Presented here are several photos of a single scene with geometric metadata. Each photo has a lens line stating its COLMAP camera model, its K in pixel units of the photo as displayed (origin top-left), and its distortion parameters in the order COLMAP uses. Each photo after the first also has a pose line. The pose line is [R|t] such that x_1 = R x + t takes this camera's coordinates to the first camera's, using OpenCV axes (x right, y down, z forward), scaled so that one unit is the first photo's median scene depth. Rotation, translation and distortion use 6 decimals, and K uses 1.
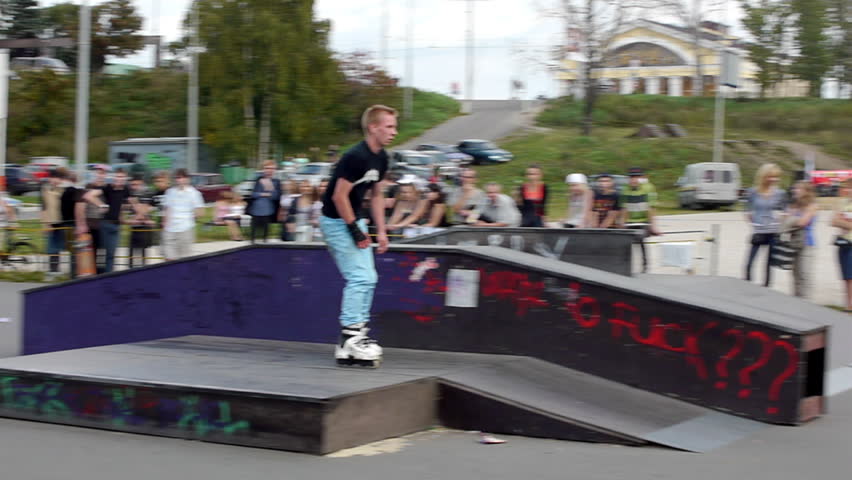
lens RADIAL K [[1644.5, 0, 426.0], [0, 1644.5, 240.0], [0, 0, 1]] dist [-0.131030, 0.303950]
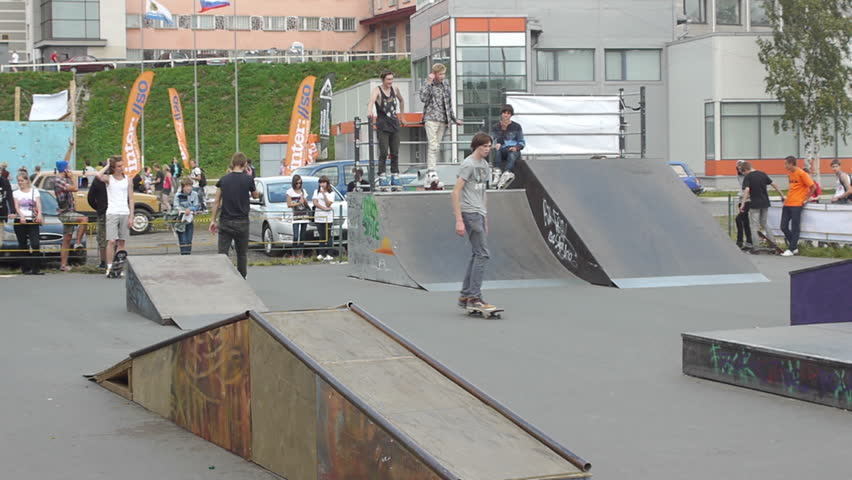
lens RADIAL K [[1644.5, 0, 426.0], [0, 1644.5, 240.0], [0, 0, 1]] dist [-0.131030, 0.303950]
pose [[0.820191, 0.018247, -0.571799, 0.253461], [-0.009770, 0.999792, 0.017891, -0.011105], [0.572007, -0.009087, 0.820199, -0.080804]]
